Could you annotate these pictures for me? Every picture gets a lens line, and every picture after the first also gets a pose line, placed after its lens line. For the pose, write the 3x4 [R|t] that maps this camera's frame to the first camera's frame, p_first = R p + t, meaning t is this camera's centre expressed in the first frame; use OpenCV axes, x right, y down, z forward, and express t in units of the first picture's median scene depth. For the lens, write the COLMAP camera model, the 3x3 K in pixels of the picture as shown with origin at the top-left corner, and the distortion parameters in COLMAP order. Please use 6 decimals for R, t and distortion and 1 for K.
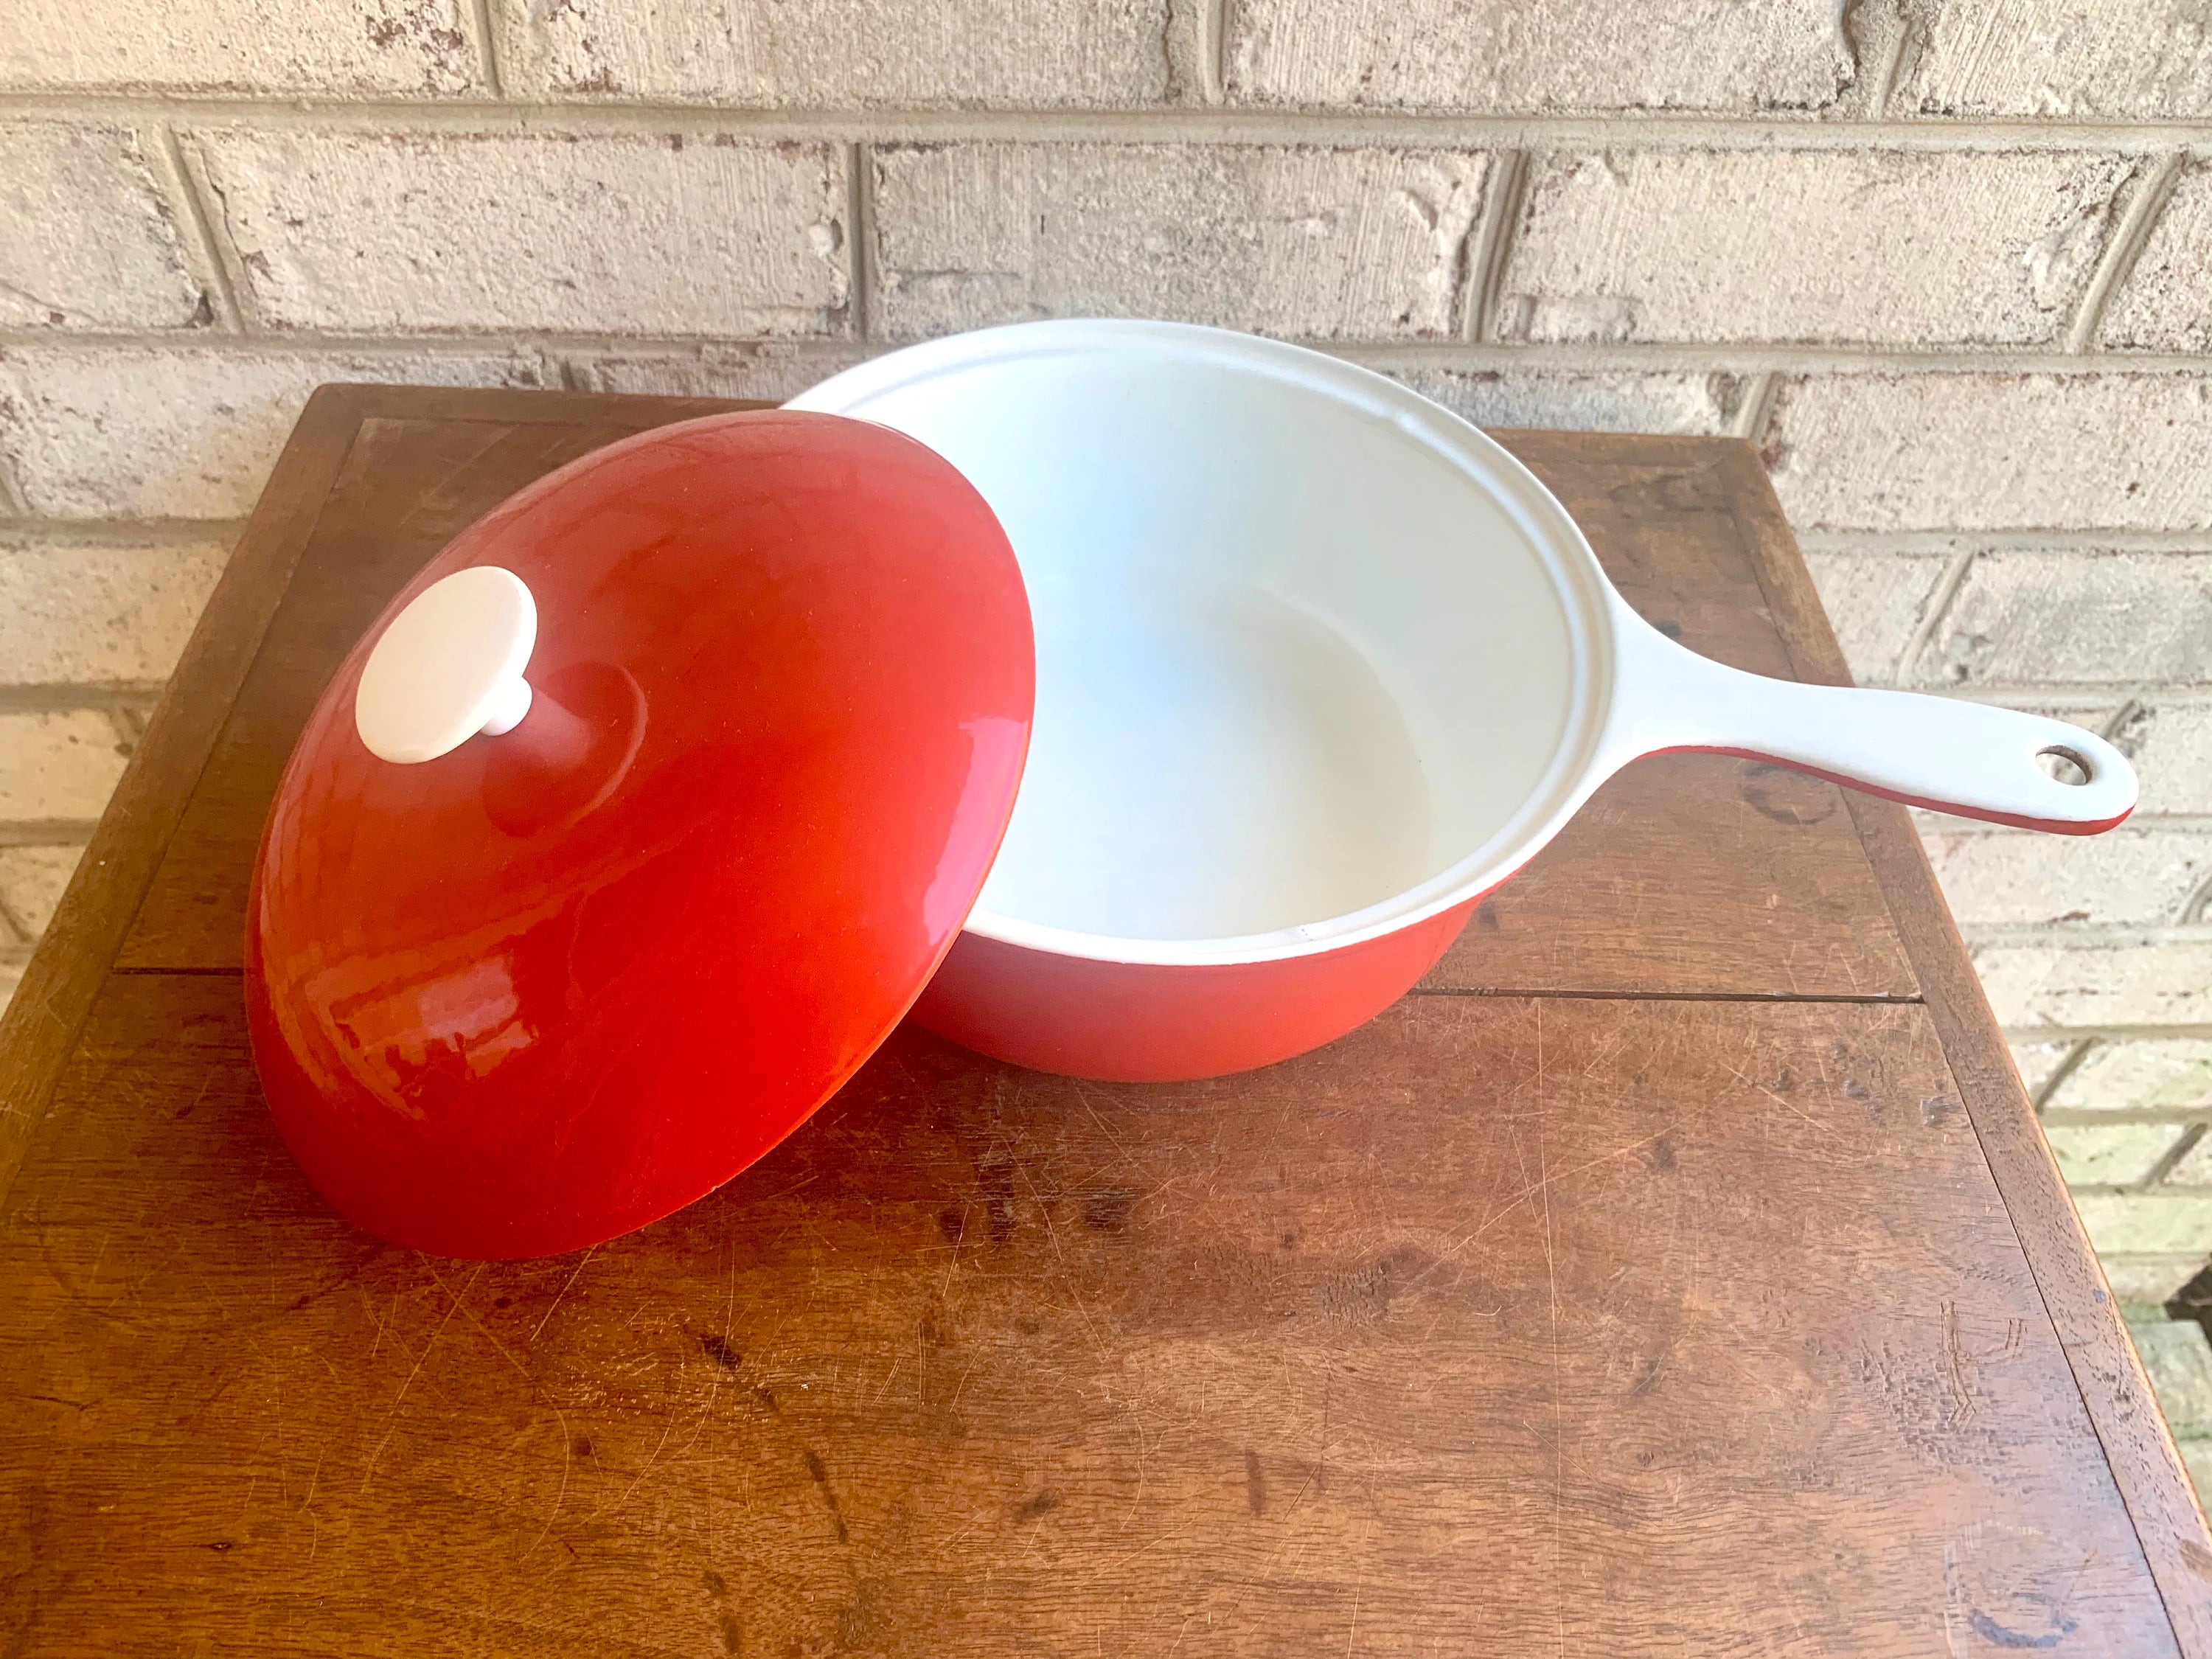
lens RADIAL K [[1574.2, 0, 1099.1], [0, 1574.2, 793.3], [0, 0, 1]] dist [-0.005458, 0.007752]
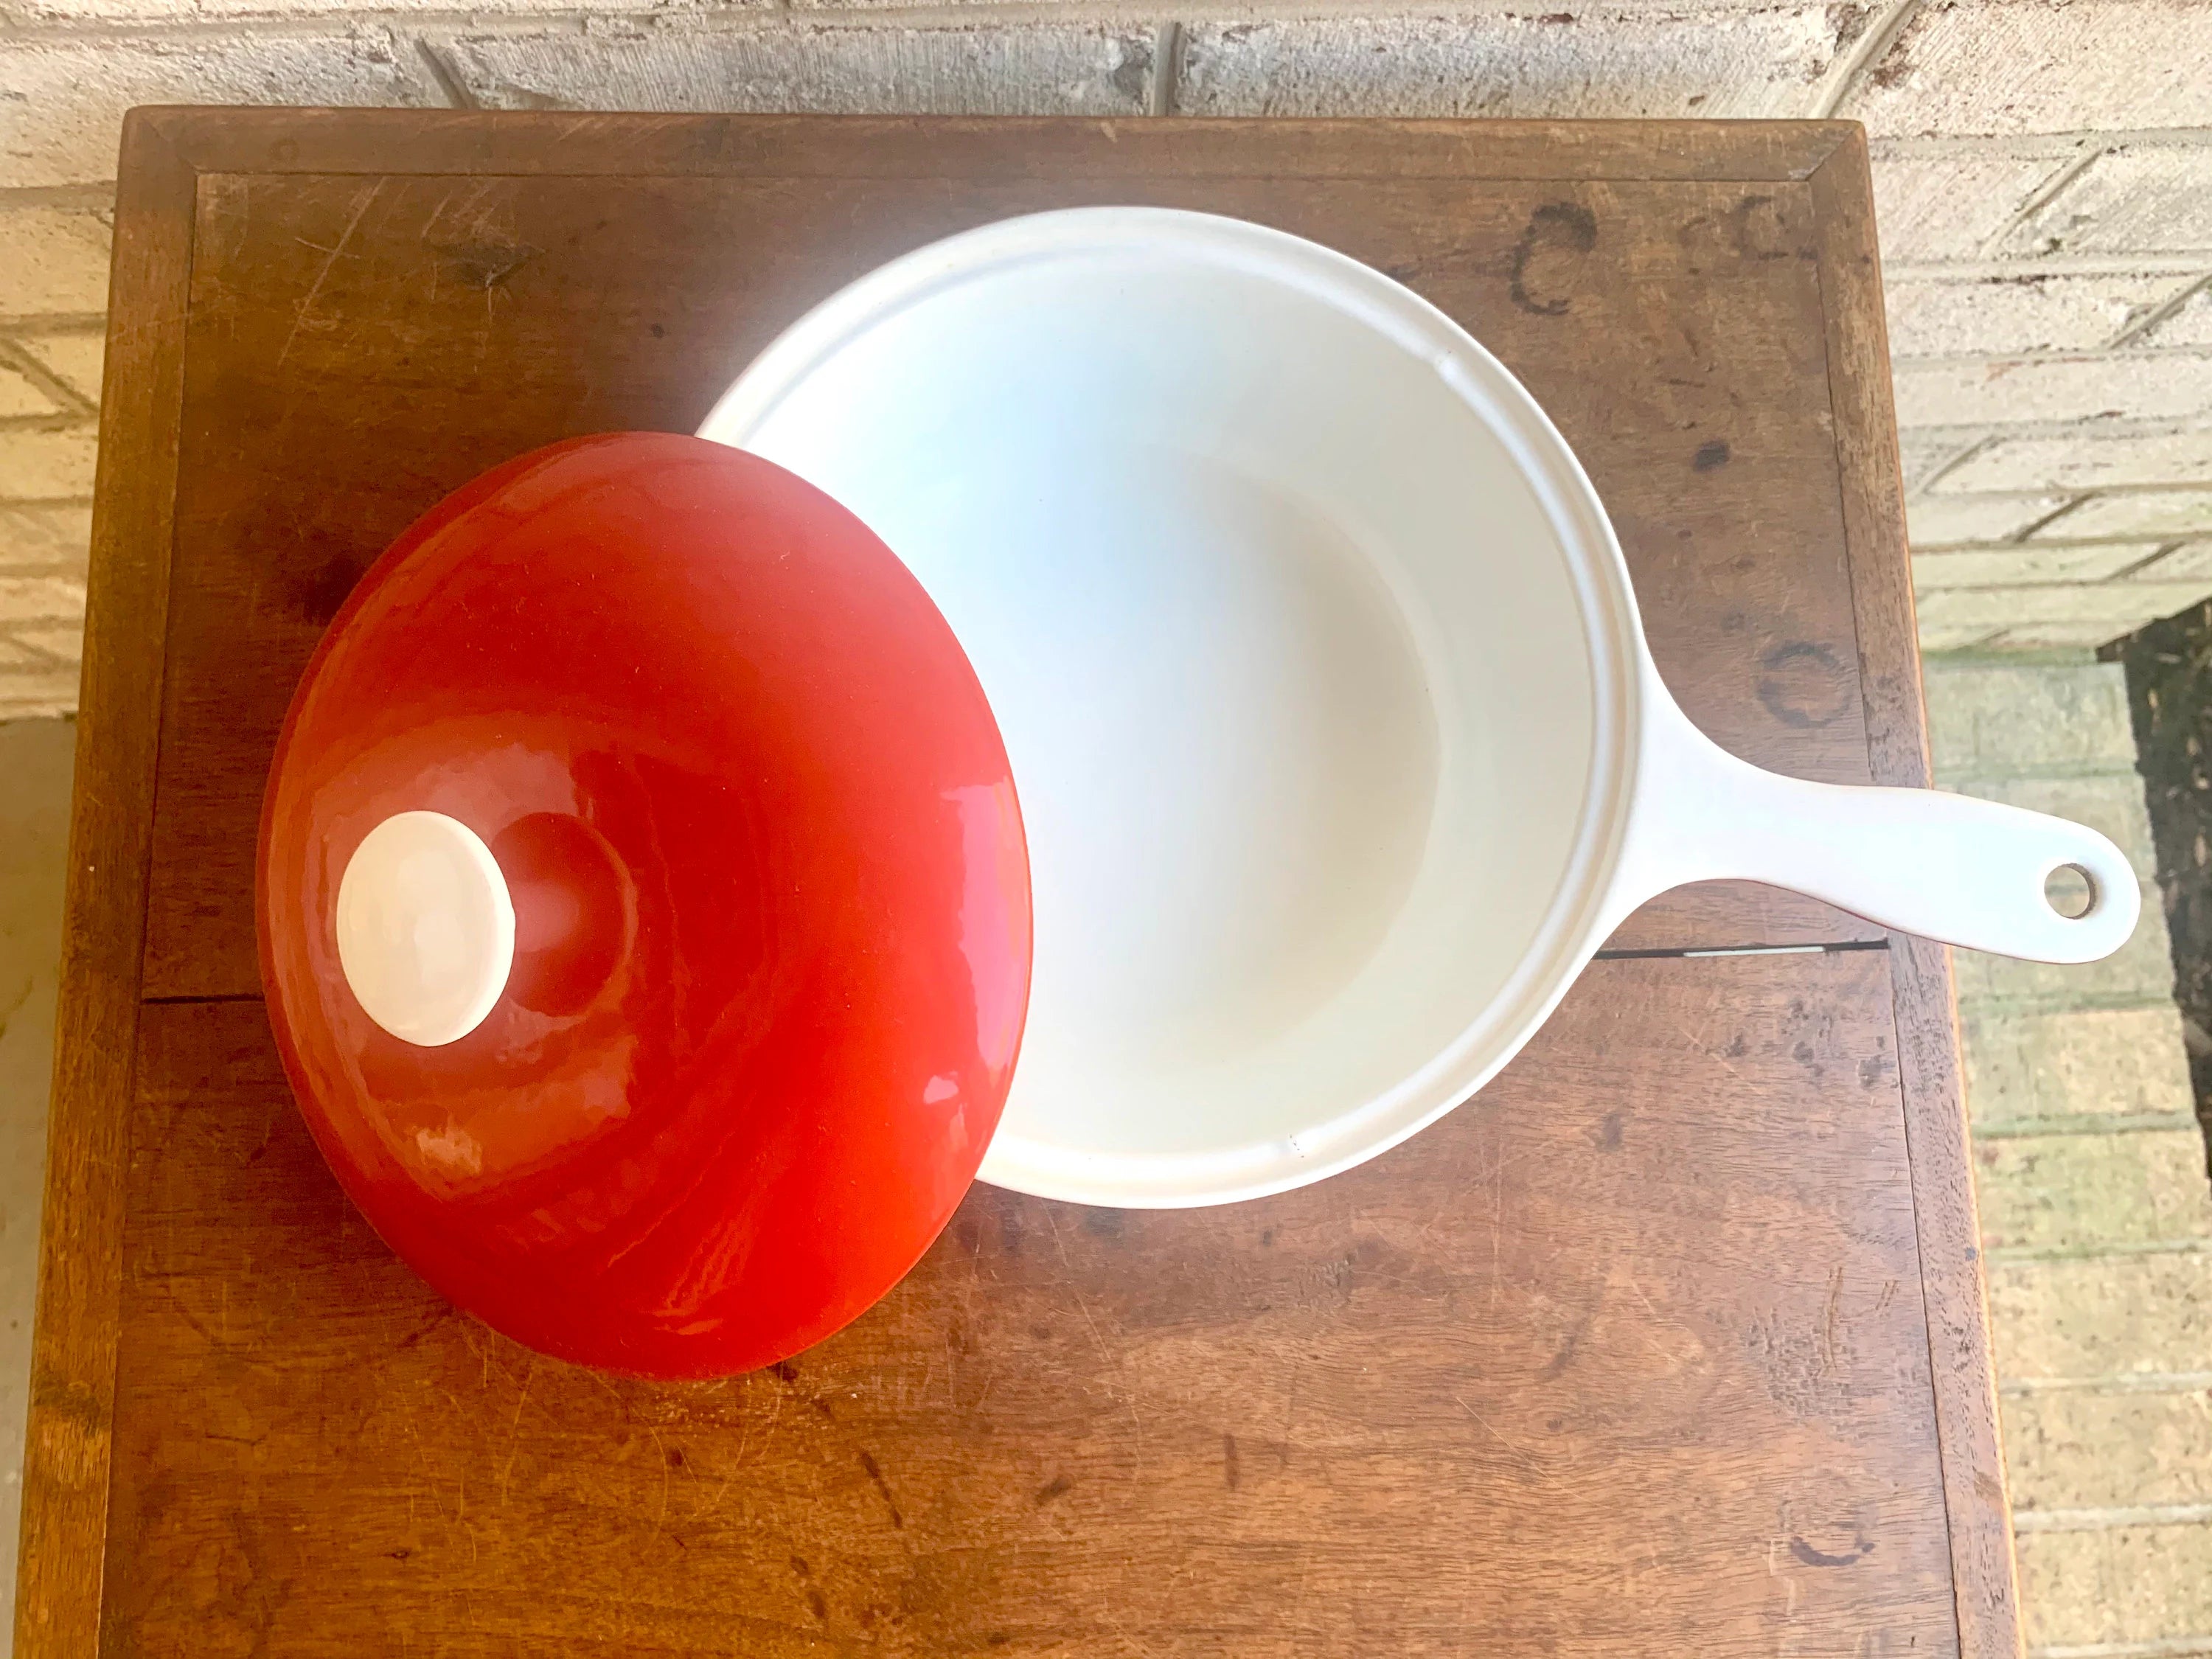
lens RADIAL K [[1574.2, 0, 1099.1], [0, 1574.2, 793.3], [0, 0, 1]] dist [-0.005458, 0.007752]
pose [[0.999862, -0.016231, 0.003491, 0.000659], [0.012440, 0.871685, 0.489908, -0.487481], [-0.010995, -0.489797, 0.871767, 0.152075]]
